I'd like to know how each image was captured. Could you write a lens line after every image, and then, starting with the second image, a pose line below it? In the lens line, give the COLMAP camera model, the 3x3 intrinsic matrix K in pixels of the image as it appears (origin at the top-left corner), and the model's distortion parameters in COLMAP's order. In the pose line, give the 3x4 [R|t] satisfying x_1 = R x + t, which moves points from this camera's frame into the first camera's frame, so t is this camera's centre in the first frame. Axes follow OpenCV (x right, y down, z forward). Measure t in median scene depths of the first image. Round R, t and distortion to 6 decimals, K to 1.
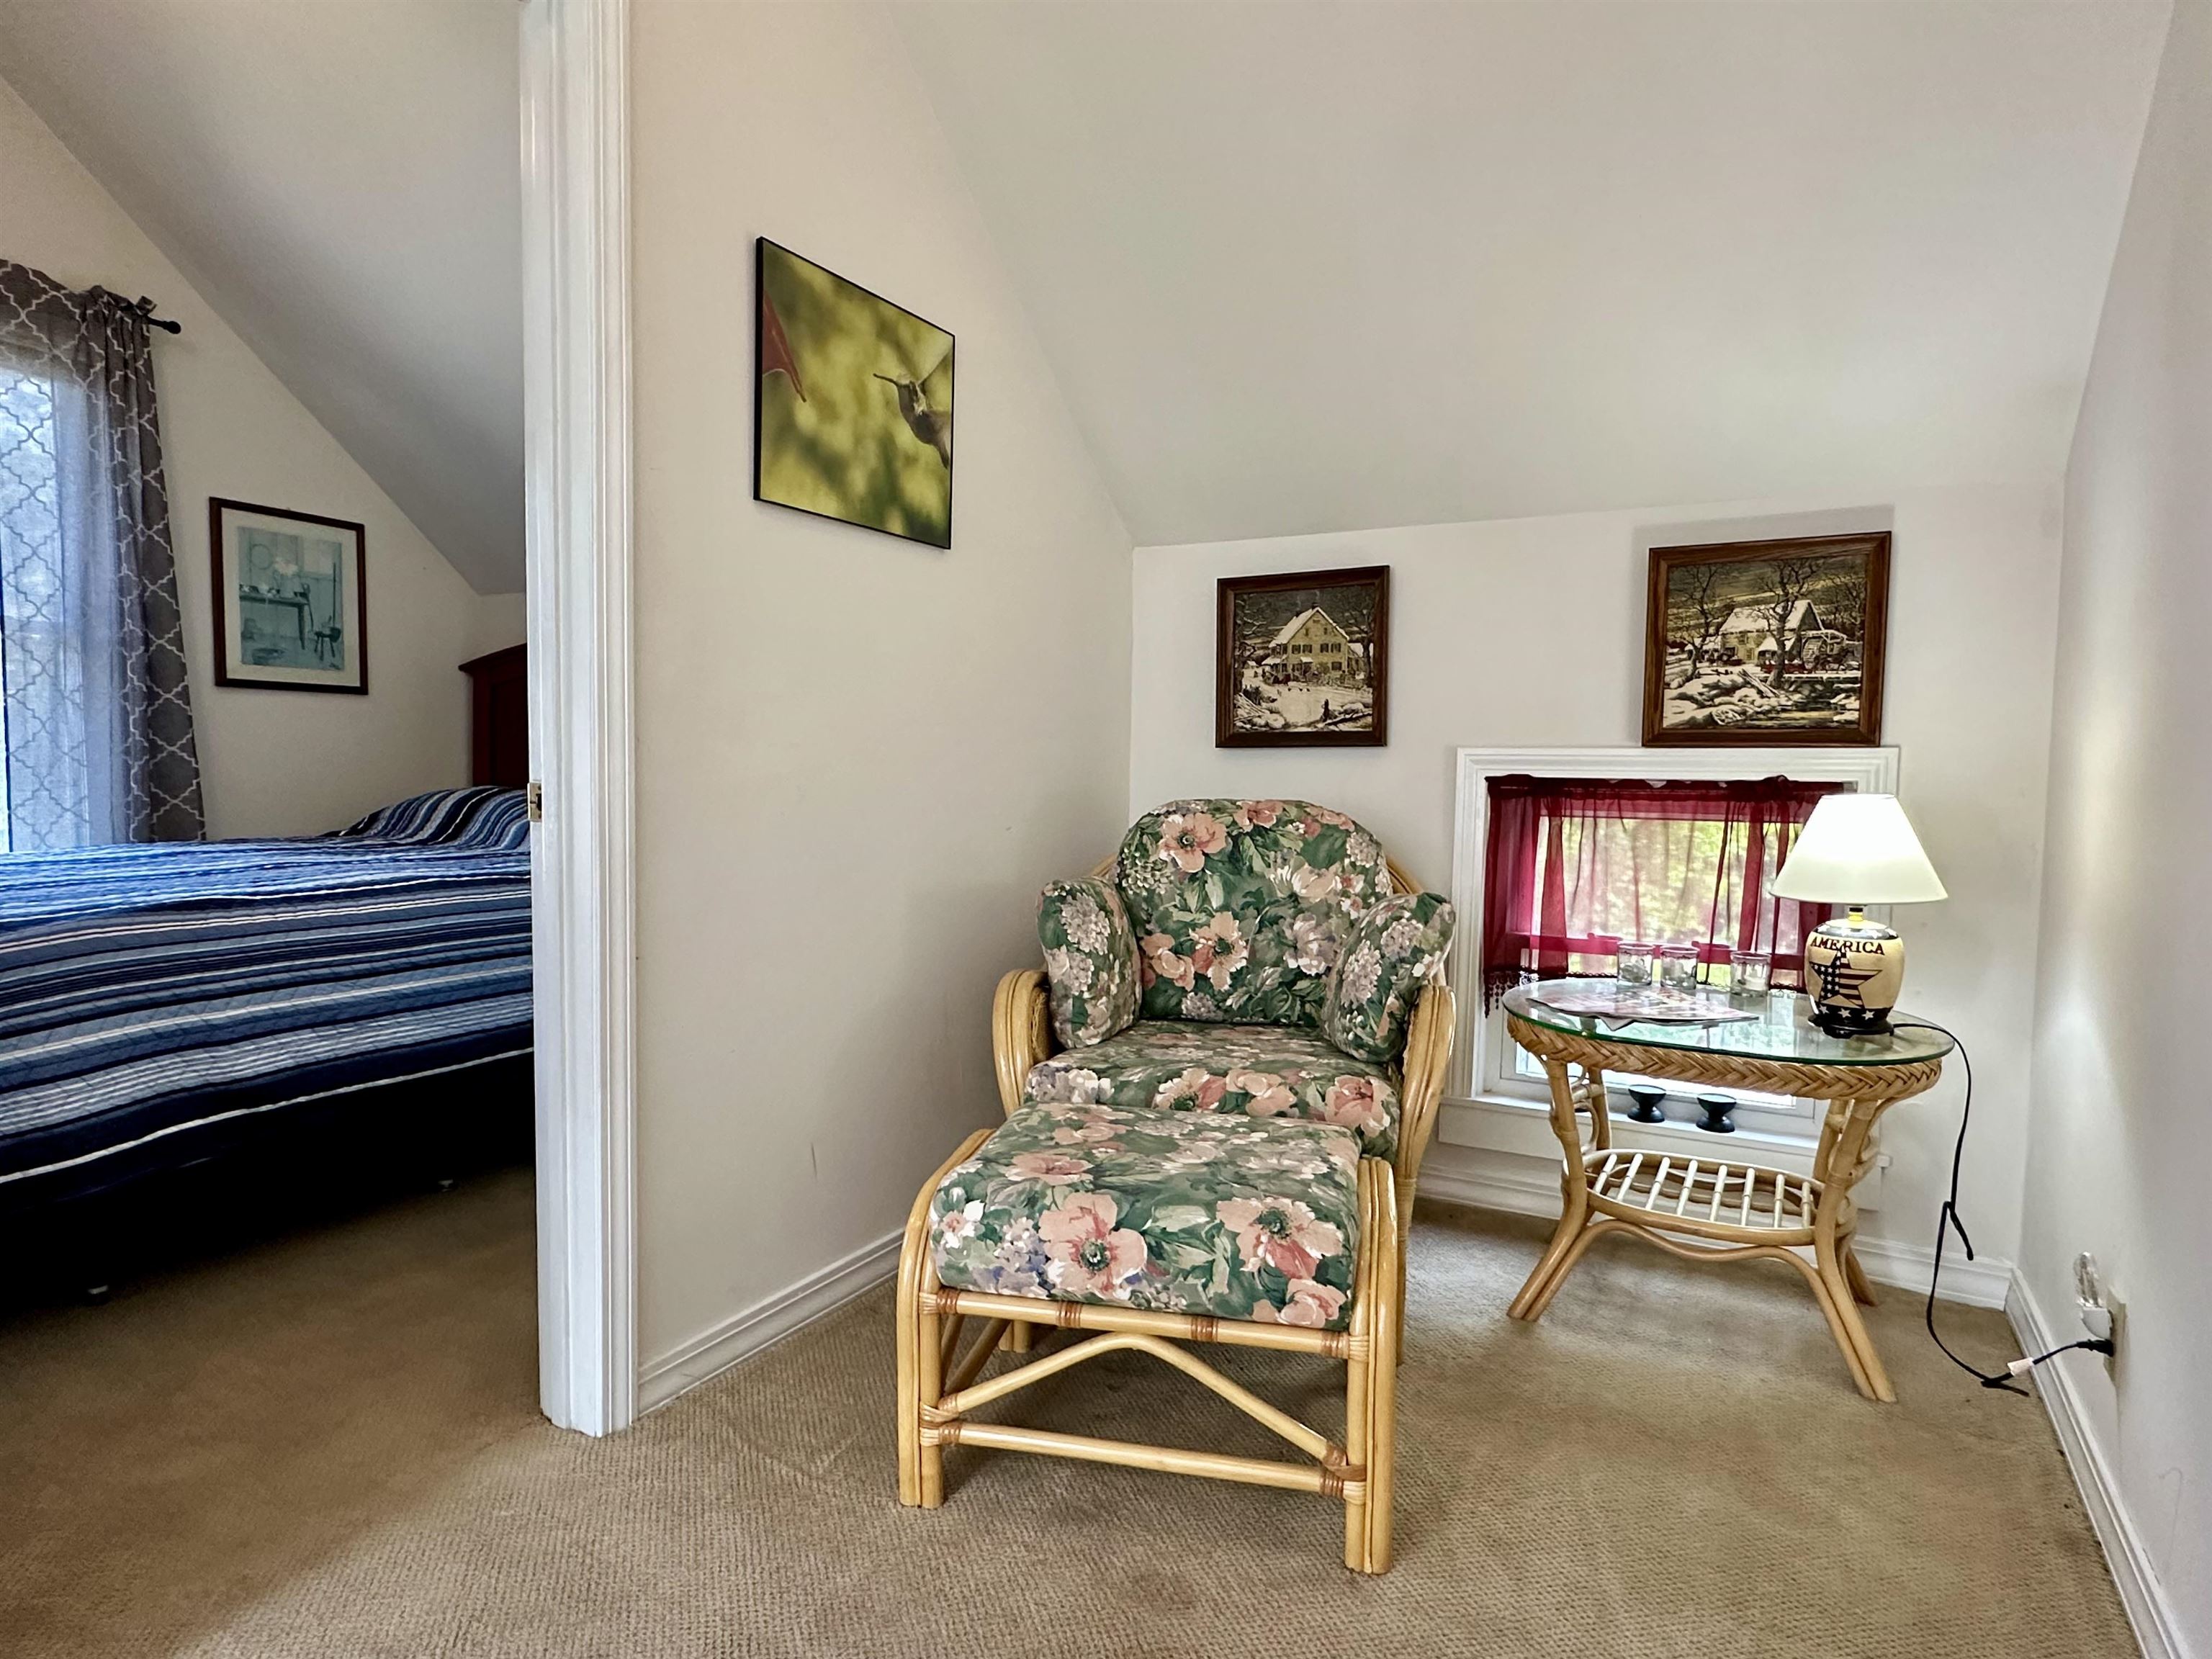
lens RADIAL K [[1239.2, 0, 1109.3], [0, 1239.2, 848.9], [0, 0, 1]] dist [-0.002577, -0.000029]
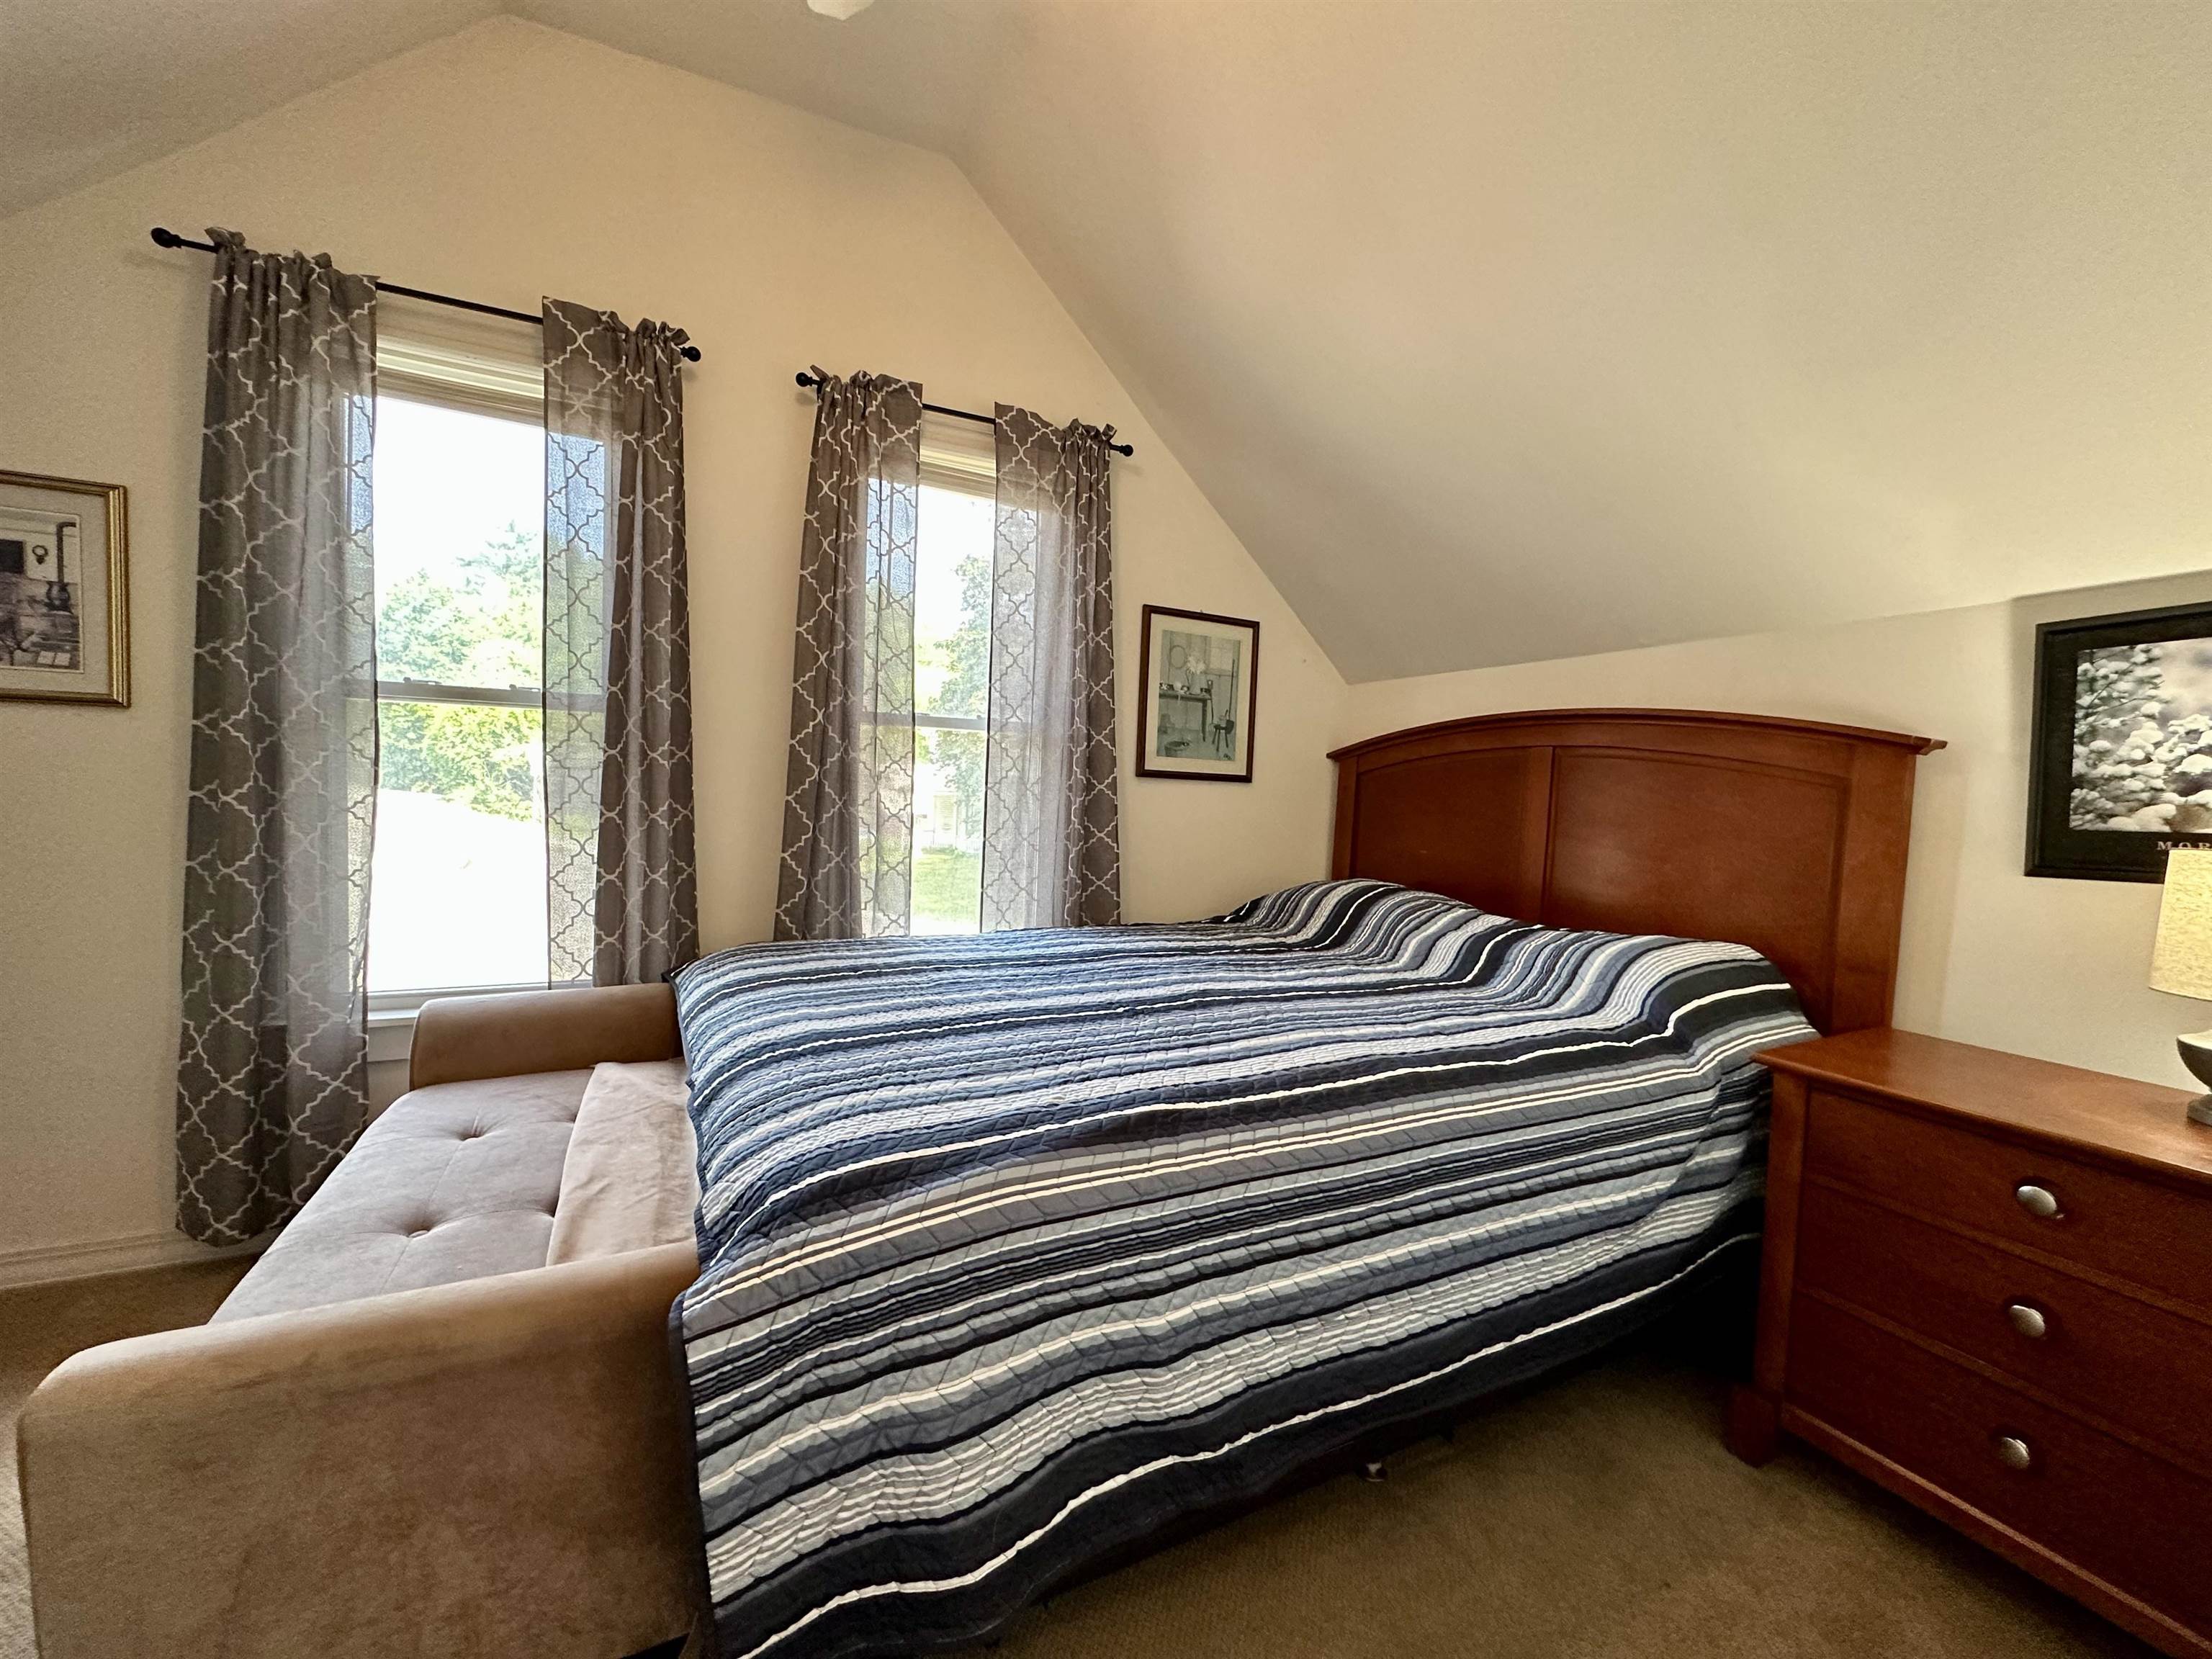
lens RADIAL K [[888.9, 0, 1104.5], [0, 888.9, 833.5], [0, 0, 1]] dist [0.000020, -0.000001]
pose [[0.810449, 0.040570, -0.584403, -0.309266], [-0.066773, 0.997495, -0.023353, -0.066876], [0.581991, 0.057949, 0.811128, 0.381616]]
